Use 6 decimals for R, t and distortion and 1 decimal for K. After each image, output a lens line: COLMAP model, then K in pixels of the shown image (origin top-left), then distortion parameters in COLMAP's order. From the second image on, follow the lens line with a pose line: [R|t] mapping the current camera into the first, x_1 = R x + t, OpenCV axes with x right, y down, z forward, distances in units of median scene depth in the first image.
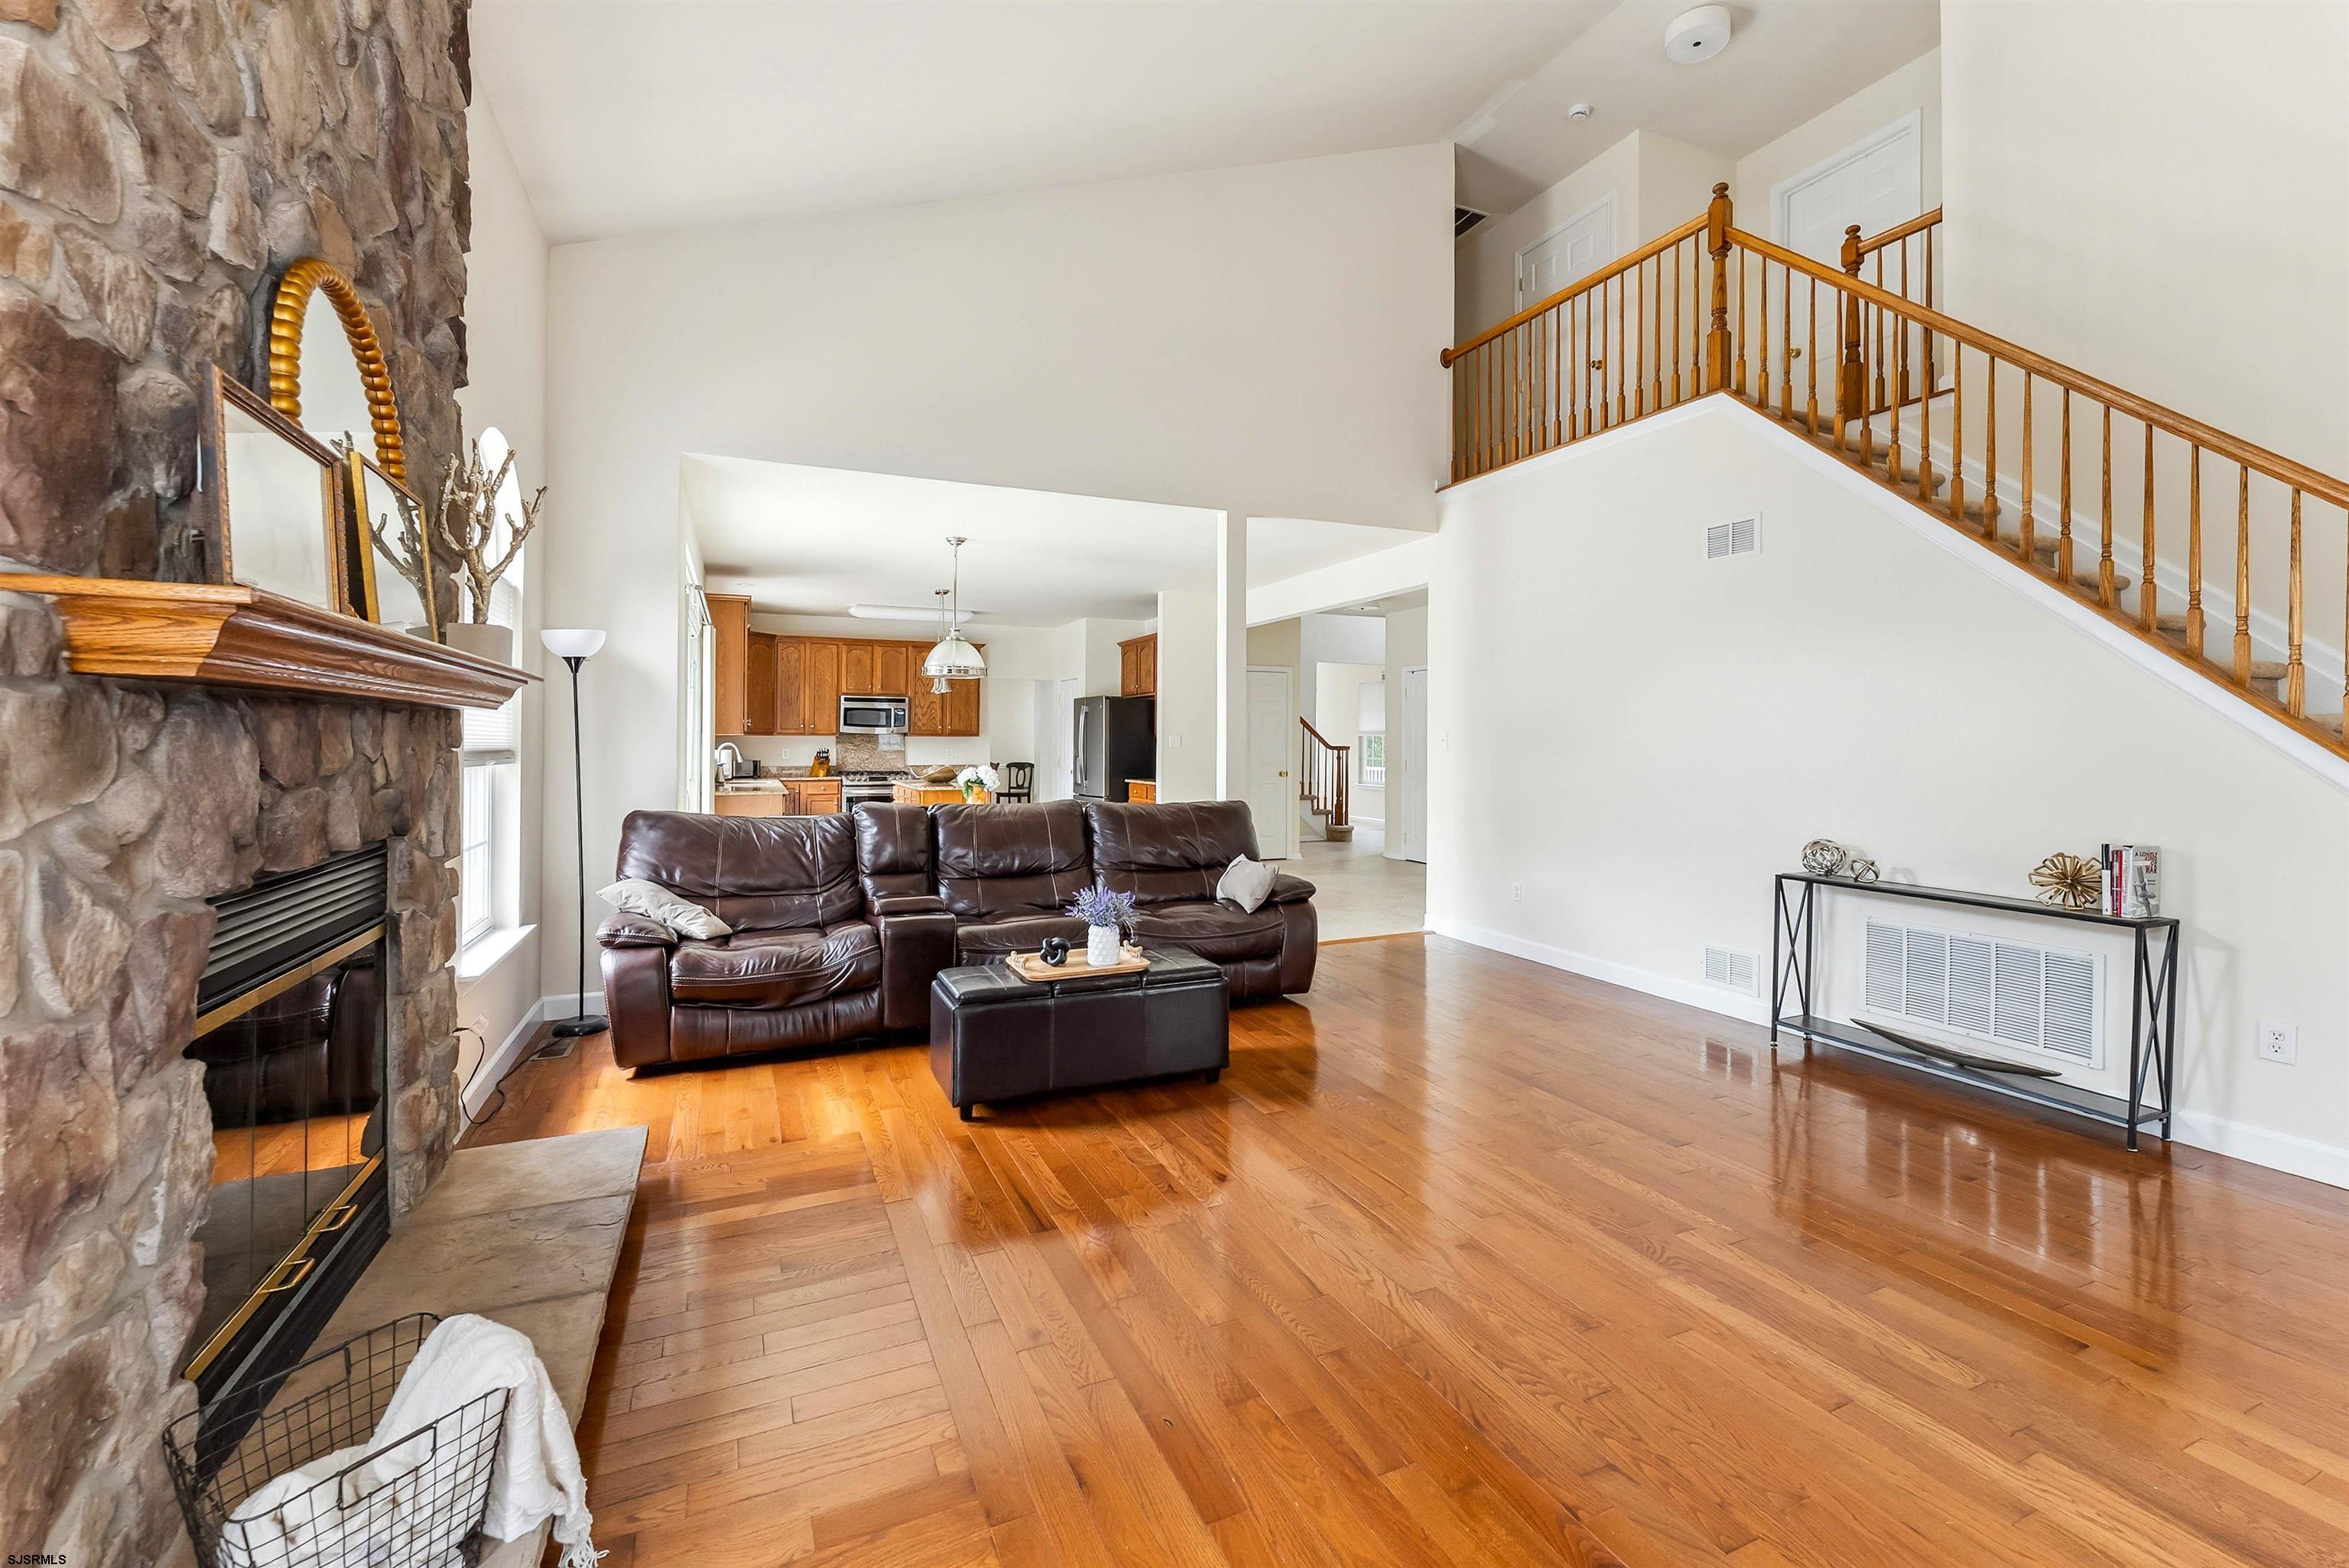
lens RADIAL K [[988.0, 0, 1165.6], [0, 988.0, 718.5], [0, 0, 1]] dist [-0.001155, -0.000498]
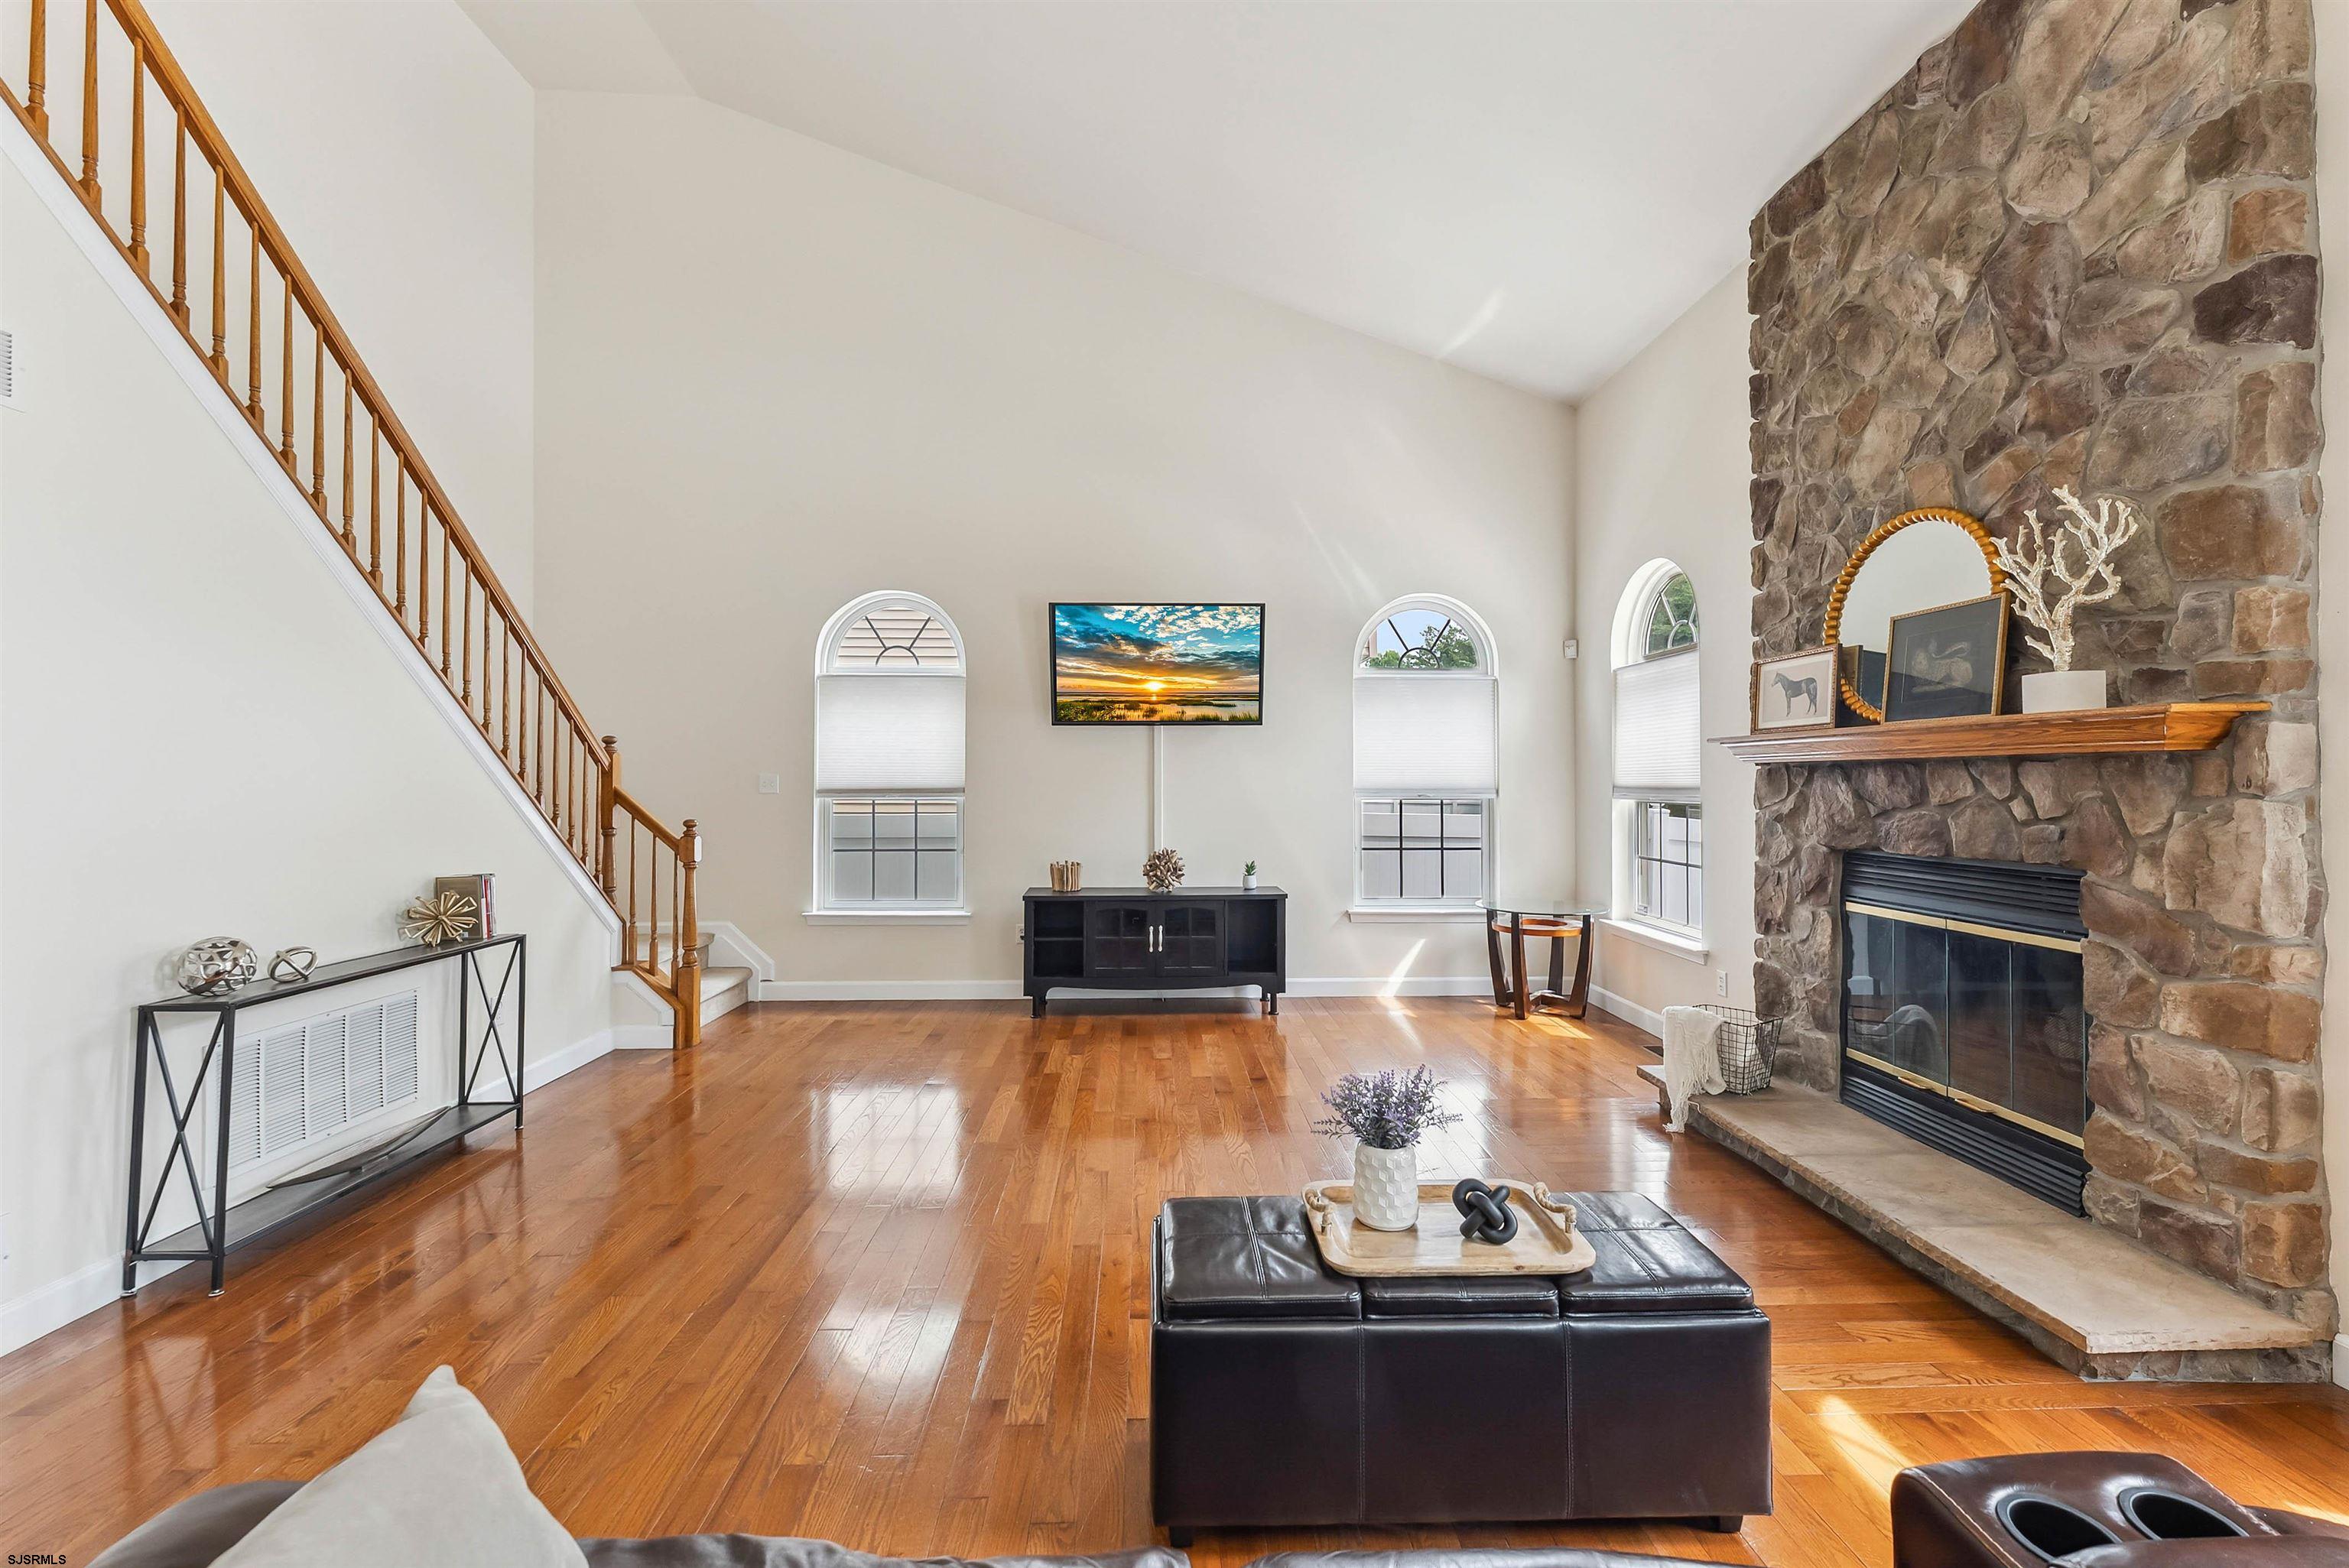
lens RADIAL K [[968.9, 0, 1184.5], [0, 968.9, 770.0], [0, 0, 1]] dist [-0.001060, 0.000450]
pose [[-0.930679, 0.003111, 0.365823, -0.133263], [-0.008338, 0.999524, -0.029712, 0.027078], [-0.365741, -0.030703, -0.930210, 1.372181]]
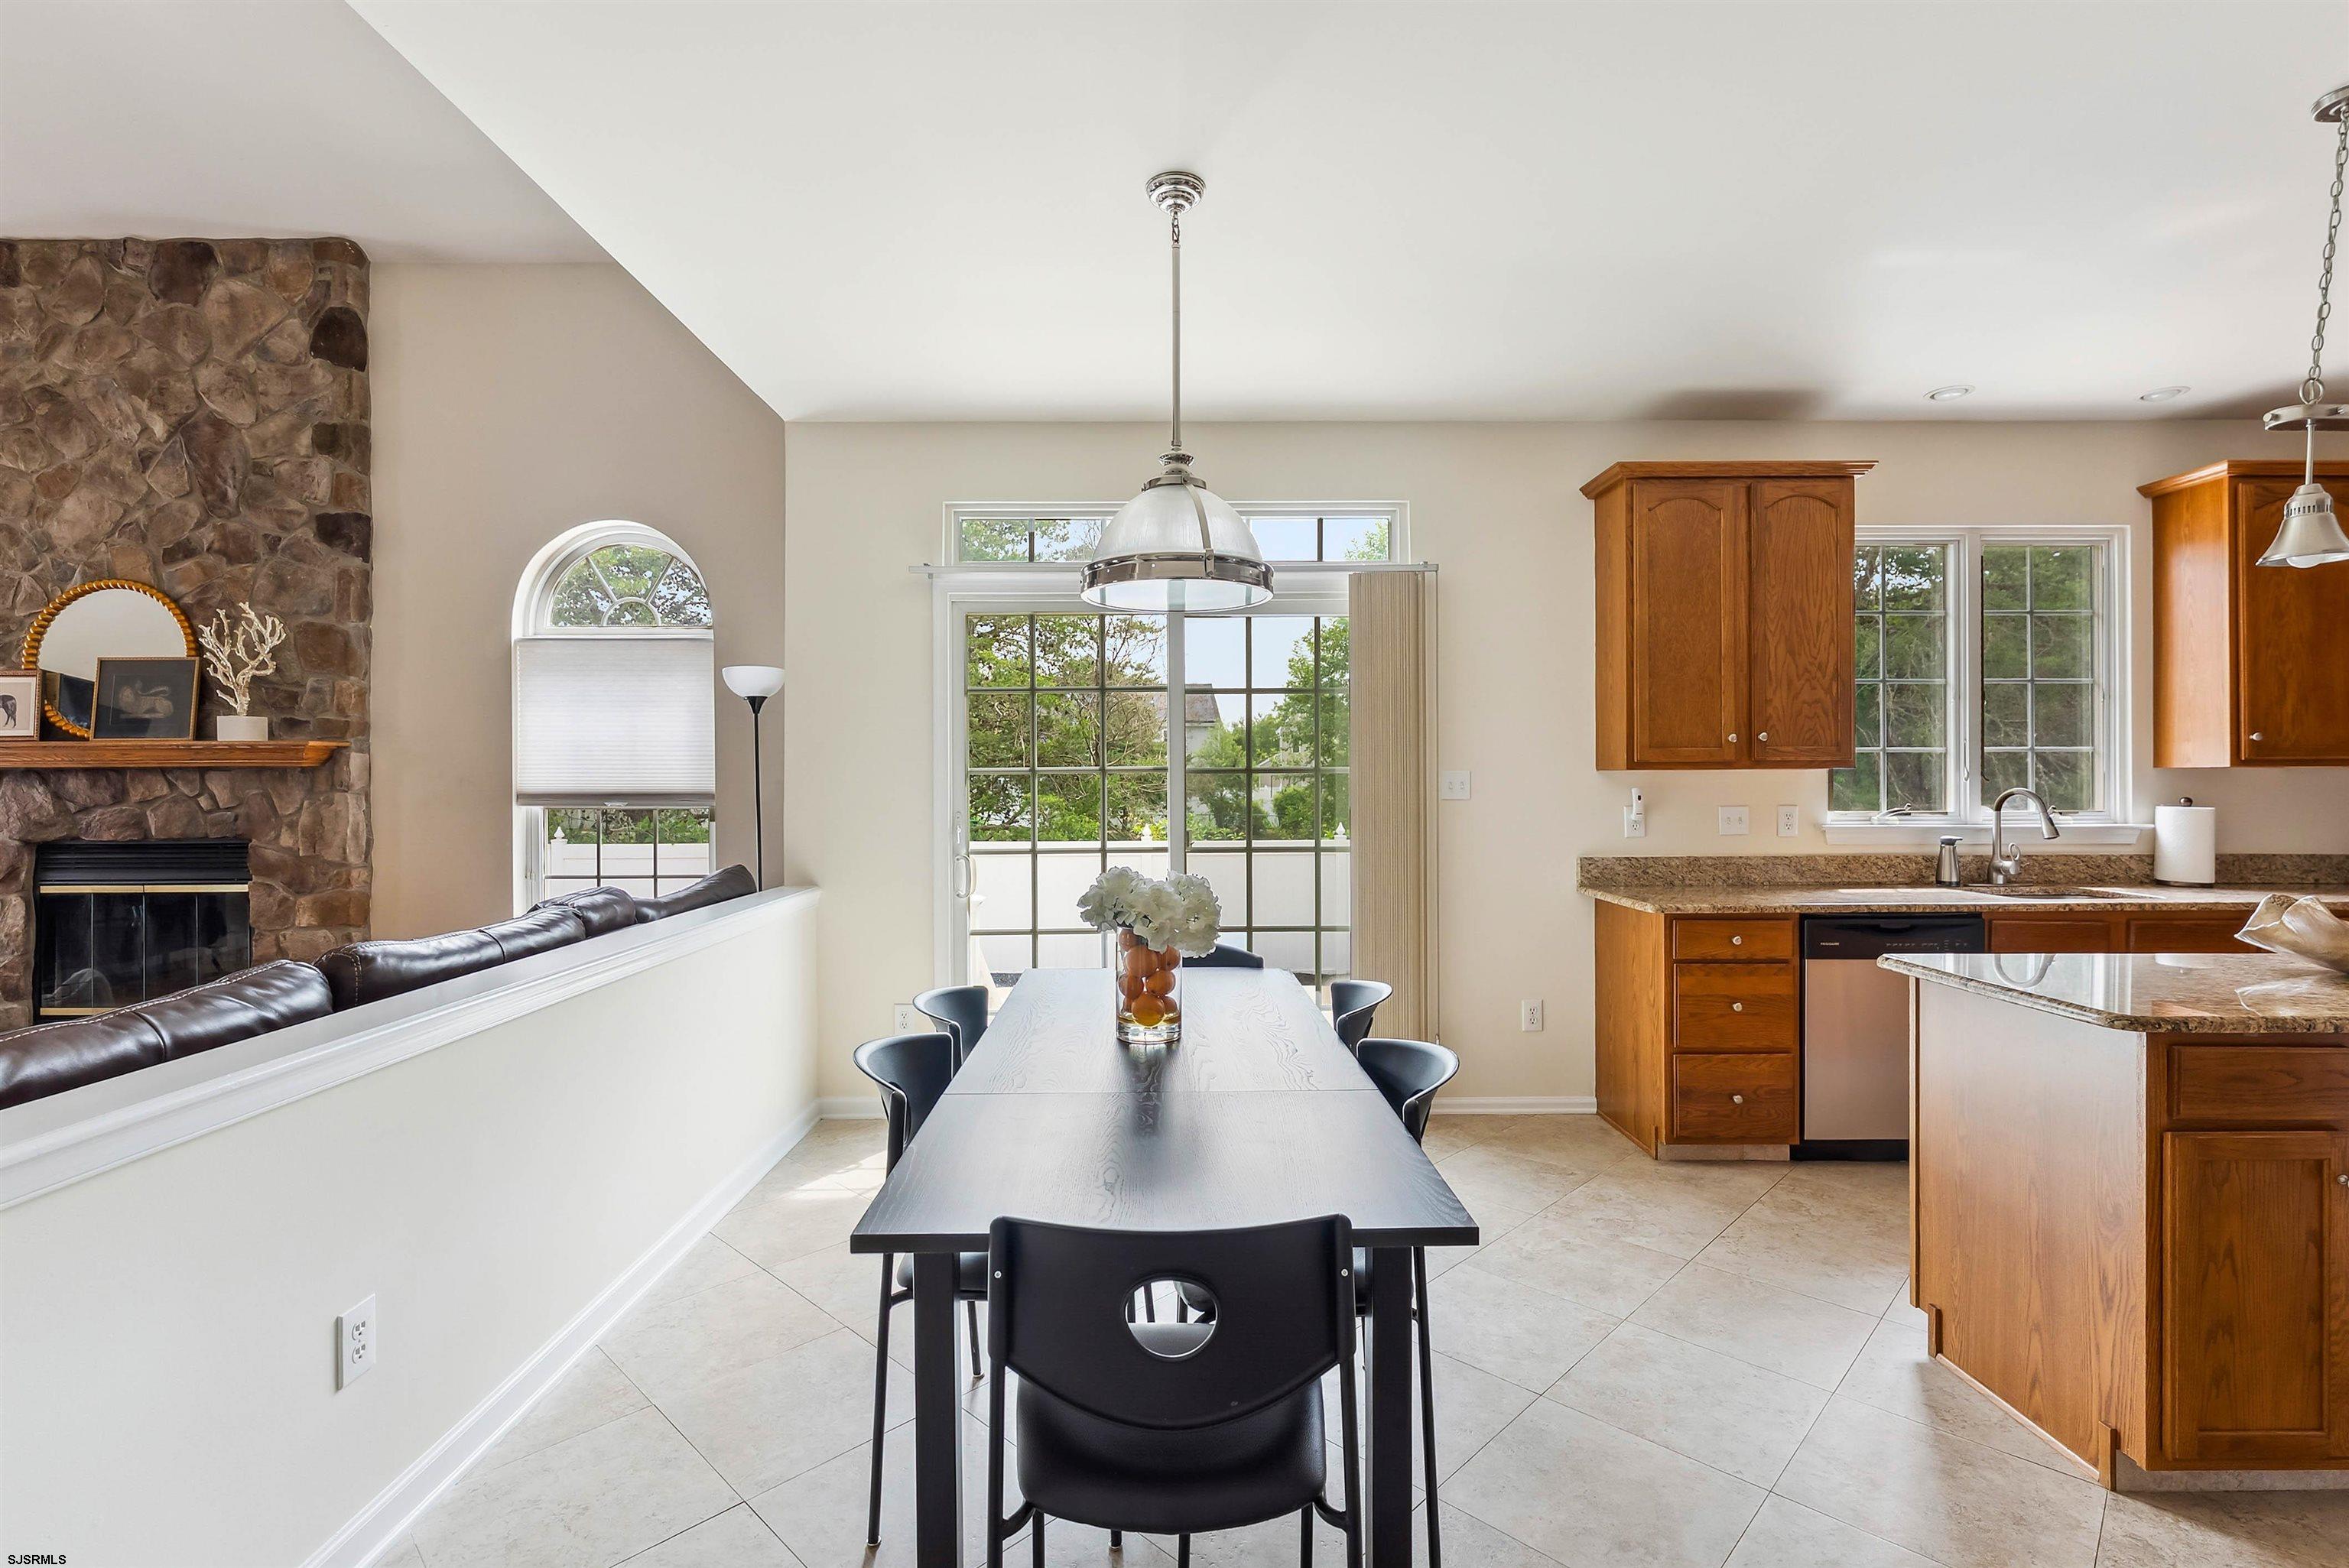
lens RADIAL K [[1088.9, 0, 1174.5], [0, 1088.9, 784.0], [0, 0, 1]] dist [-0.001039, 0.000424]
pose [[-0.393056, 0.002868, -0.919510, 0.215497], [0.021967, 0.999739, -0.006271, 0.039441], [0.919252, -0.022664, -0.393016, 1.902514]]
